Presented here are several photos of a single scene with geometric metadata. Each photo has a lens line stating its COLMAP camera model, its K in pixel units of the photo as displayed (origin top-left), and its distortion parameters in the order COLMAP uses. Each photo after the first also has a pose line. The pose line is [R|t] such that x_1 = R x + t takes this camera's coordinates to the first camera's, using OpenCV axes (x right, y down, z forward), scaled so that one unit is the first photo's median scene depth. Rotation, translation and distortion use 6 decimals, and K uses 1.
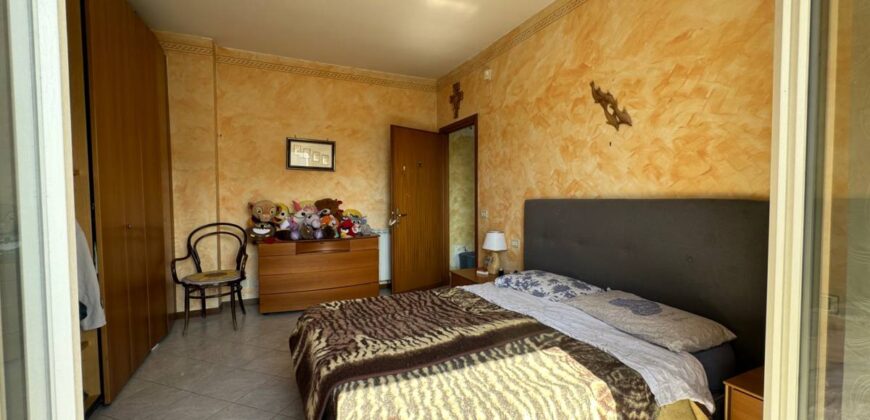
lens RADIAL K [[348.9, 0, 435.0], [0, 348.9, 210.0], [0, 0, 1]] dist [-0.001871, -0.000357]
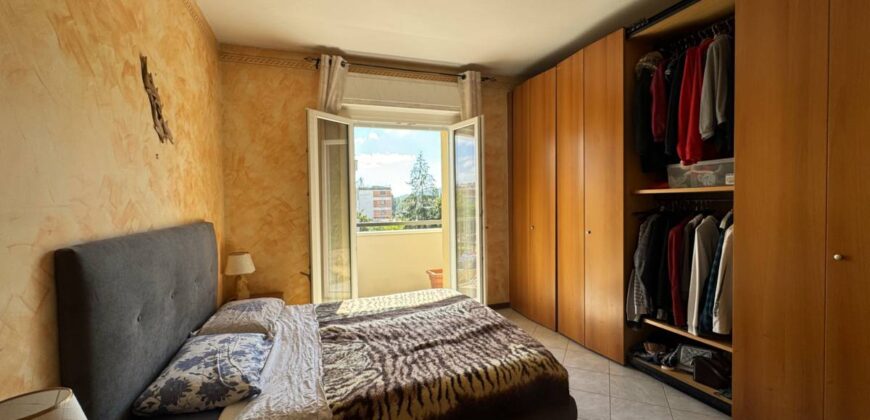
lens RADIAL K [[359.5, 0, 434.7], [0, 359.5, 209.8], [0, 0, 1]] dist [-0.002817, -0.000110]
pose [[-0.994410, 0.019584, 0.103758, -0.175410], [0.026123, 0.997732, 0.062039, -0.105819], [-0.102307, 0.064402, -0.992666, 1.714831]]
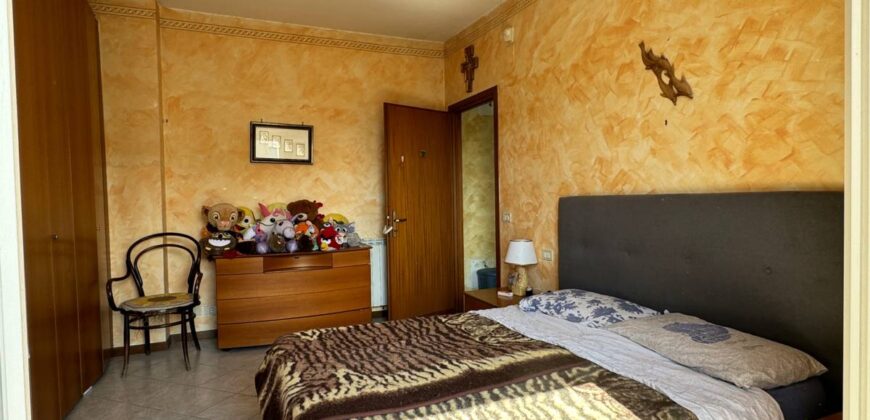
lens RADIAL K [[469.3, 0, 435.3], [0, 469.3, 211.5], [0, 0, 1]] dist [-0.001723, -0.000424]
pose [[0.999447, -0.013189, -0.030513, 0.024002], [0.012967, 0.999888, -0.007469, 0.007356], [0.030608, 0.007069, 0.999506, -0.045766]]
